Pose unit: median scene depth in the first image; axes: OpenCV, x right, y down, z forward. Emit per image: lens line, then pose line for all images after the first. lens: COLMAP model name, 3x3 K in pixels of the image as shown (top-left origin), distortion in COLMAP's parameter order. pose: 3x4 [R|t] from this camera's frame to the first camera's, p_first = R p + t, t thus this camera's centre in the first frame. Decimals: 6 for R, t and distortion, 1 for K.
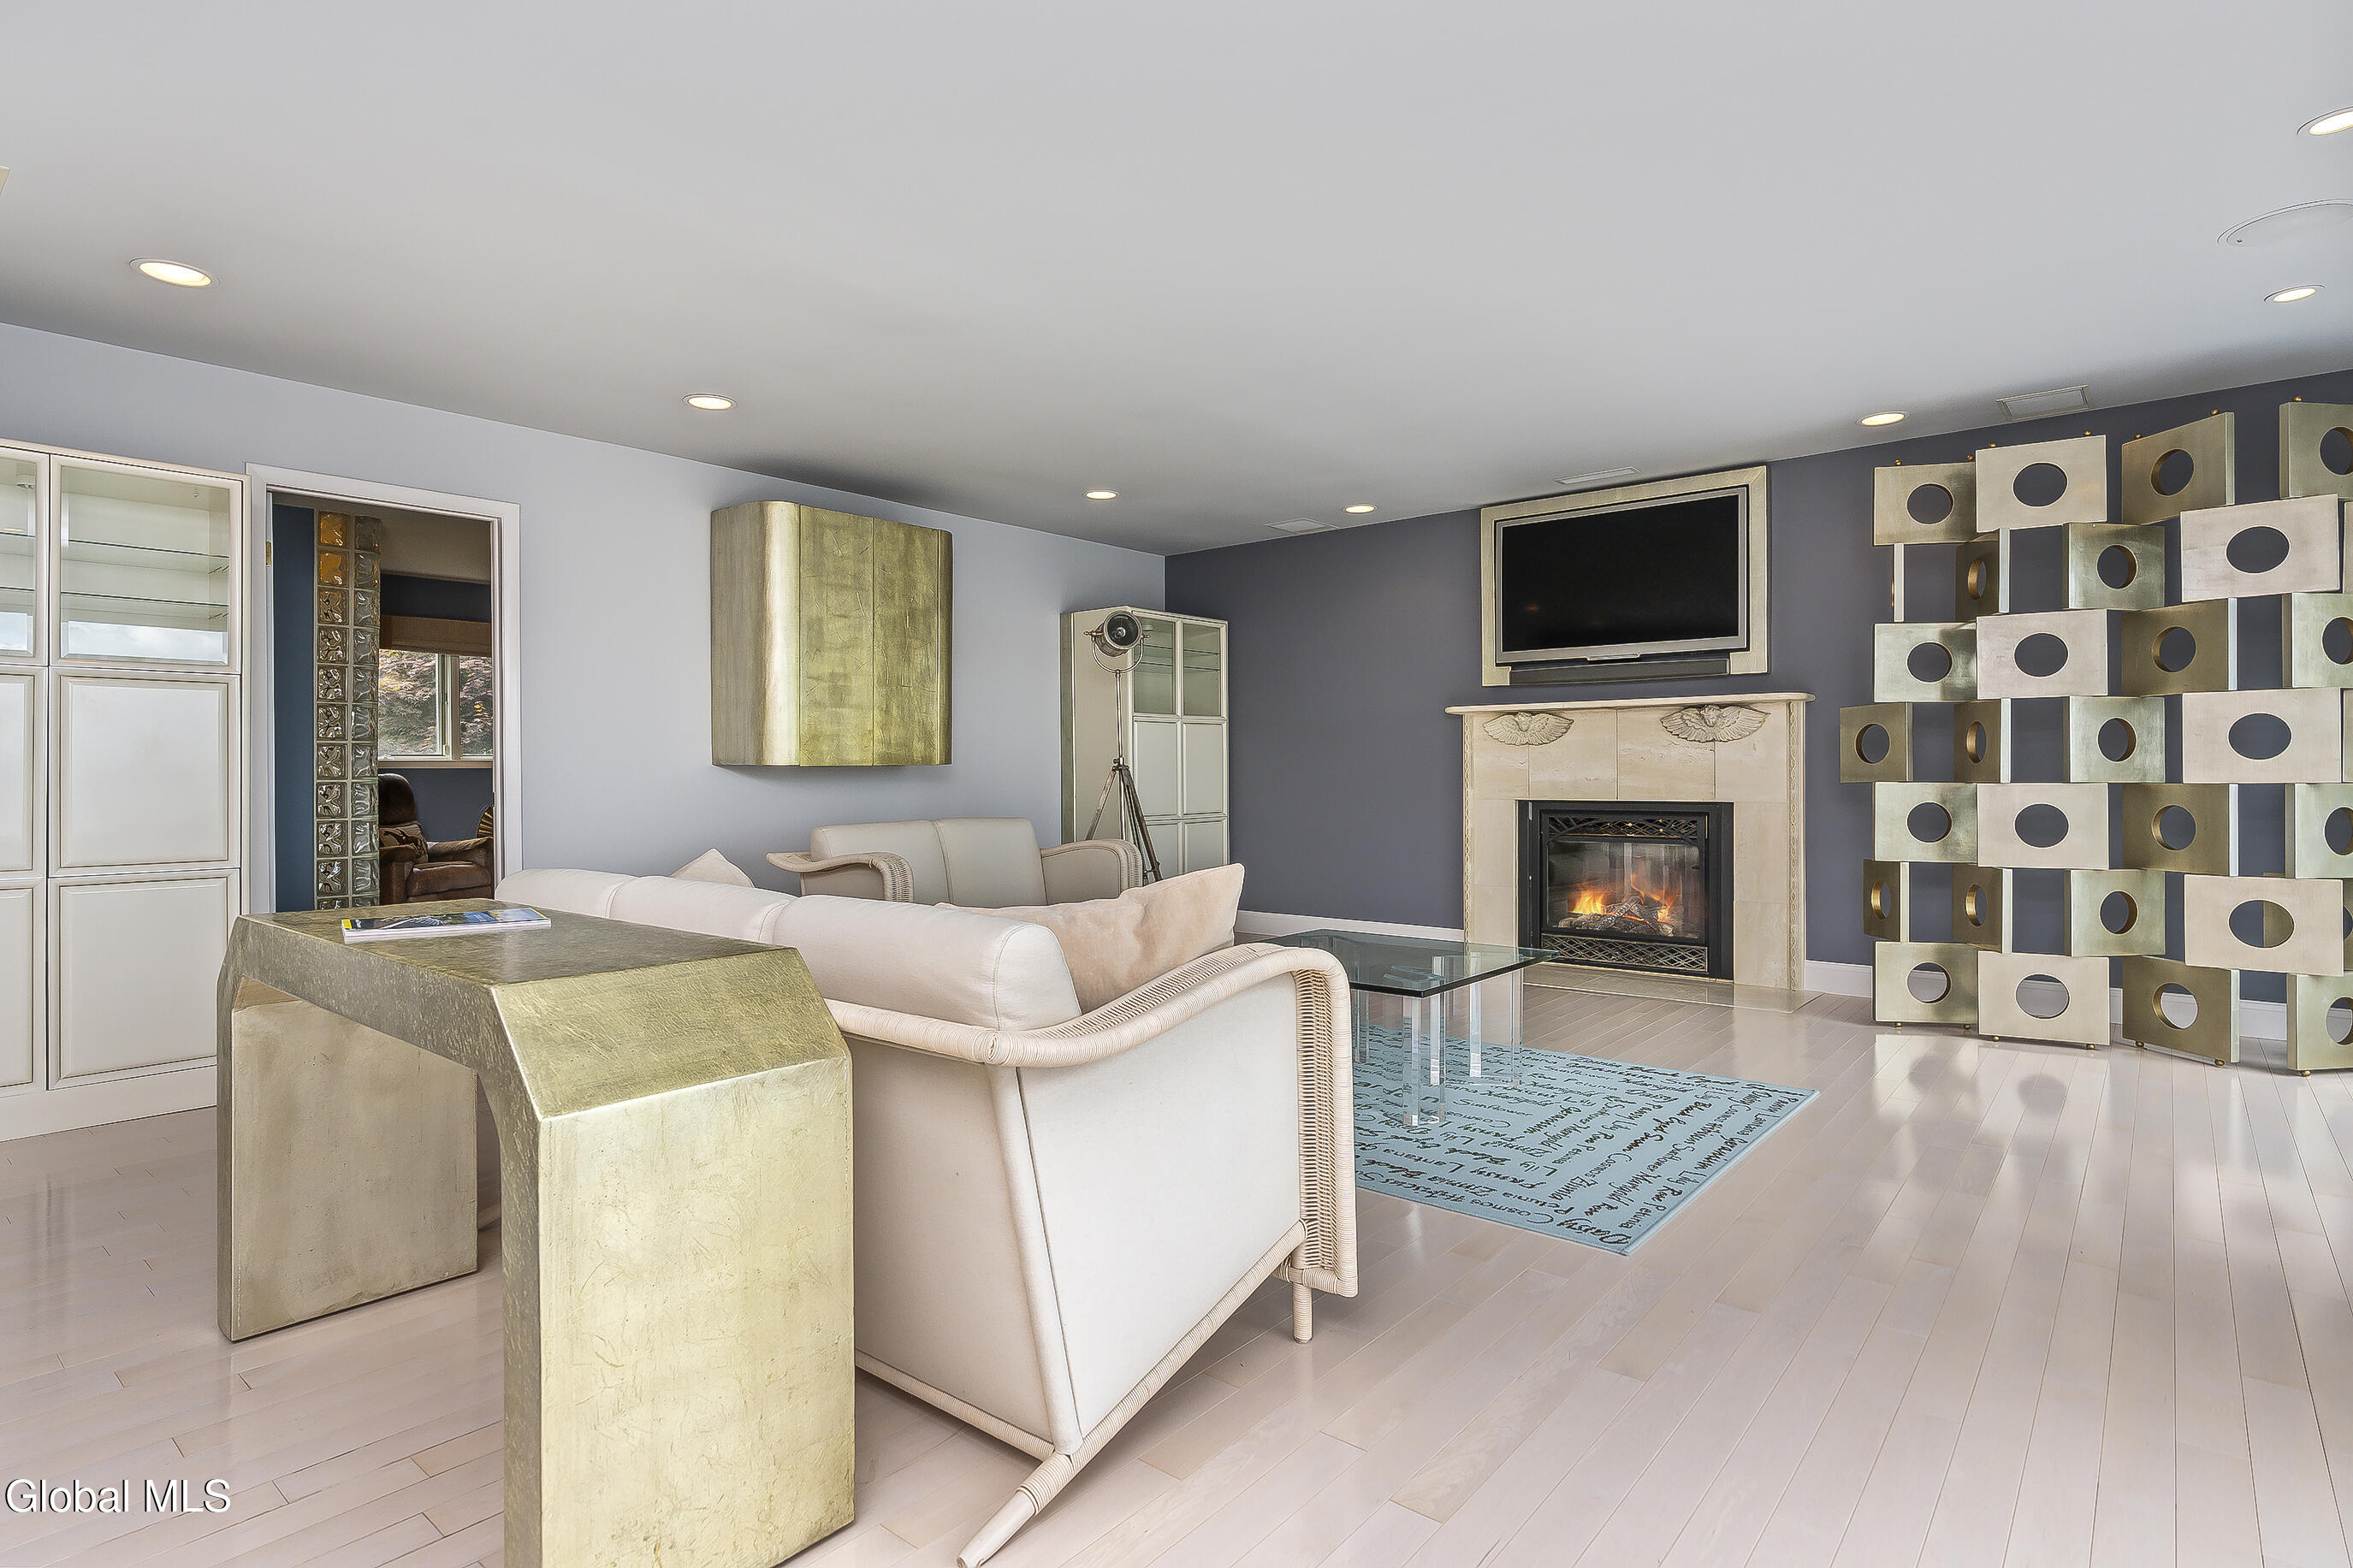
lens RADIAL K [[1202.7, 0, 1184.9], [0, 1202.7, 775.2], [0, 0, 1]] dist [-0.028899, -0.000334]
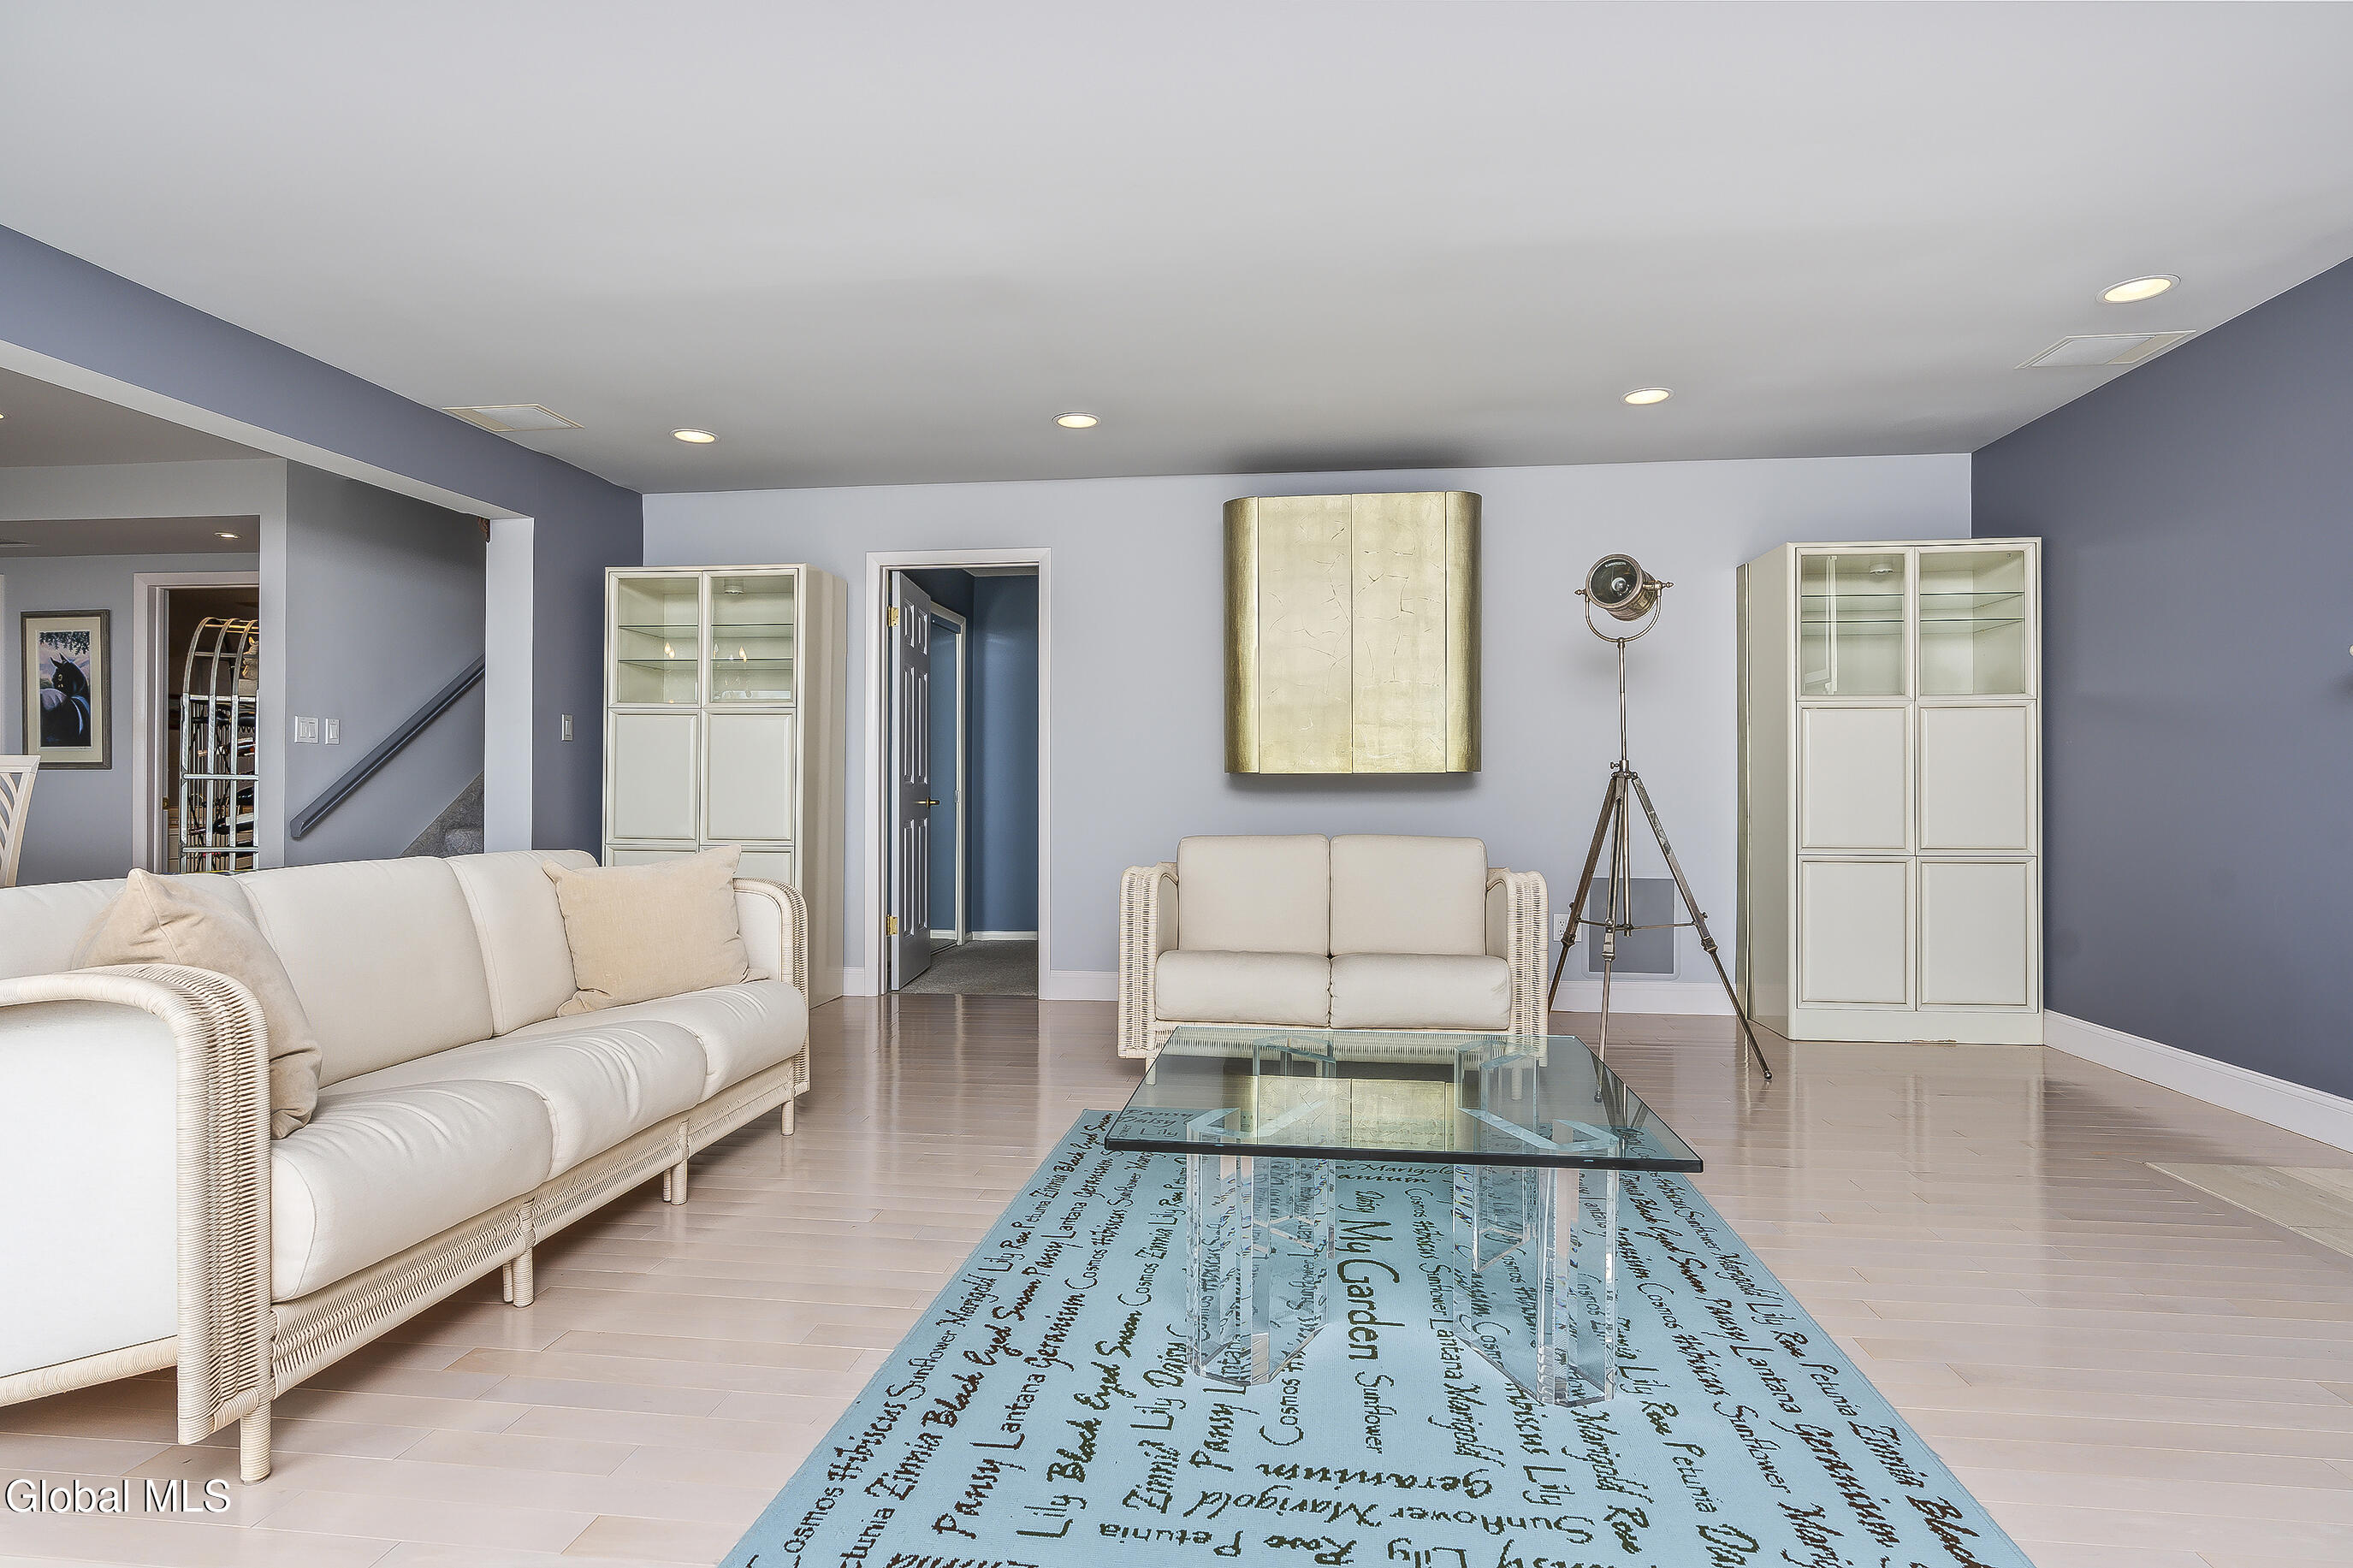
lens RADIAL K [[1202.7, 0, 1182.8], [0, 1202.7, 788.8], [0, 0, 1]] dist [-0.028899, -0.000334]
pose [[0.539457, -0.003101, -0.842008, 0.693976], [-0.007173, 0.999940, -0.008278, 0.016834], [0.841983, 0.010505, 0.539402, 0.701011]]
